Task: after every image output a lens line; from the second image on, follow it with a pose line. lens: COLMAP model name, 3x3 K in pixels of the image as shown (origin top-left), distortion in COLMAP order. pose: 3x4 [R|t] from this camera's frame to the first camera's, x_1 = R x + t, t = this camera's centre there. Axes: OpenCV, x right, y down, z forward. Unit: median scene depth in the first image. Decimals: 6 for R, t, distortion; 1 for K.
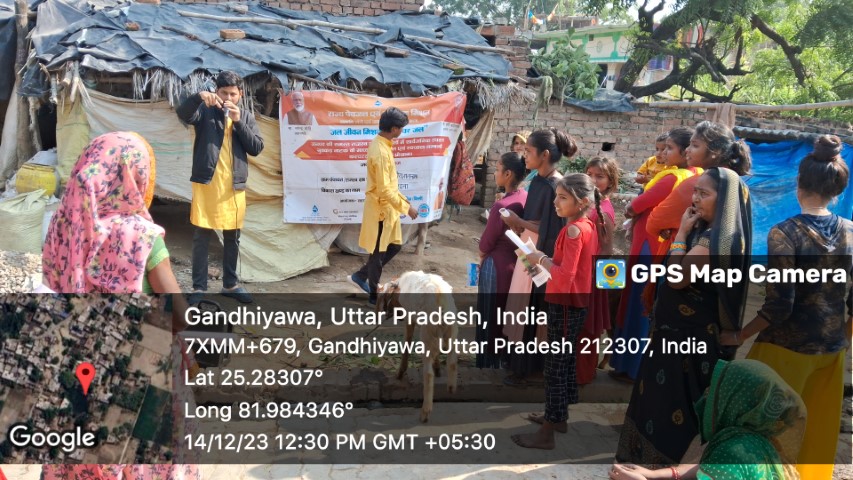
lens RADIAL K [[664.4, 0, 428.5], [0, 664.4, 242.6], [0, 0, 1]] dist [-0.001449, -0.005247]
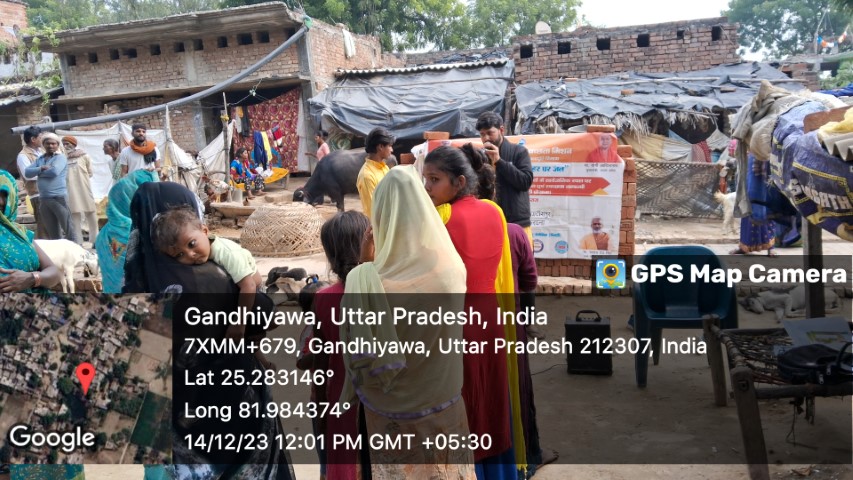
lens RADIAL K [[666.8, 0, 428.3], [0, 666.8, 241.8], [0, 0, 1]] dist [-0.000046, -0.063611]
pose [[0.919358, -0.050053, -0.390226, -0.142255], [0.018726, 0.996317, -0.083676, 0.285347], [0.392977, 0.069620, 0.916909, -1.037057]]
